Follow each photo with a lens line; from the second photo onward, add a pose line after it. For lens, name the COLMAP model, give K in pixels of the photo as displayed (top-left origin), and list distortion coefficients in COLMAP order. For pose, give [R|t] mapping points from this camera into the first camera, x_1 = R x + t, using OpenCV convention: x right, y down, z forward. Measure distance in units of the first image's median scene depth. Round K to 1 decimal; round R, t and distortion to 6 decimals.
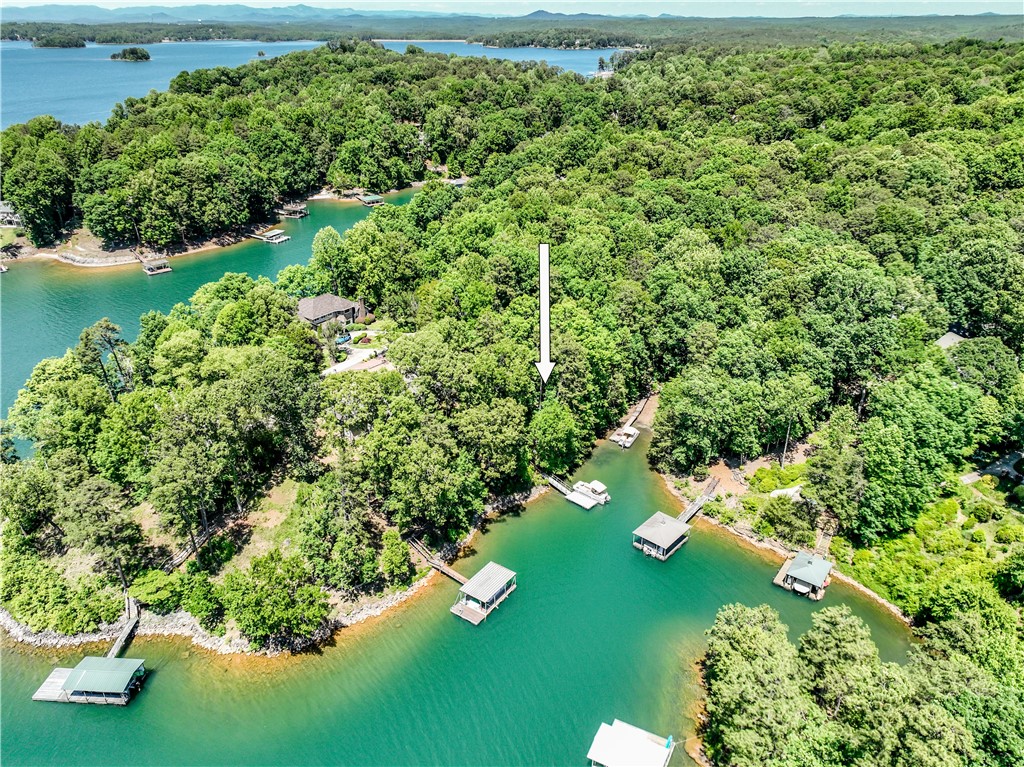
lens RADIAL K [[725.7, 0, 514.5], [0, 725.7, 384.0], [0, 0, 1]] dist [-0.004659, 0.012936]
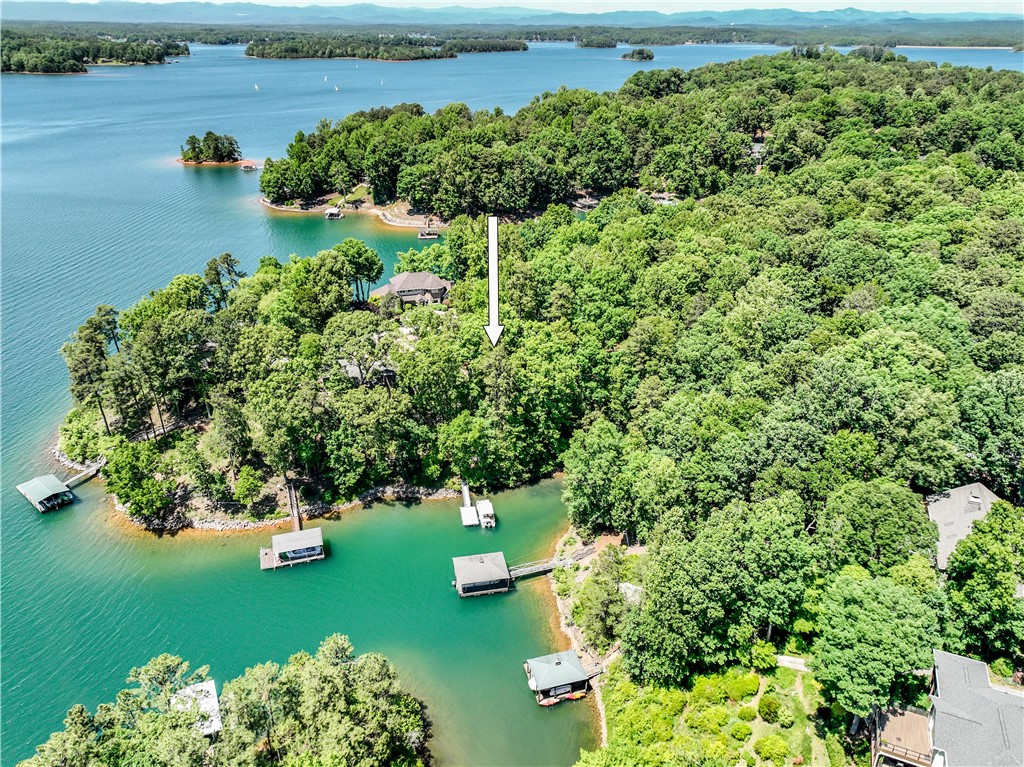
lens RADIAL K [[725.7, 0, 514.2], [0, 725.7, 382.1], [0, 0, 1]] dist [-0.004659, 0.012936]
pose [[0.811653, 0.263391, -0.521386, 0.276554], [-0.266669, 0.961210, 0.070451, -0.045352], [0.519718, 0.081856, 0.850408, 0.083680]]
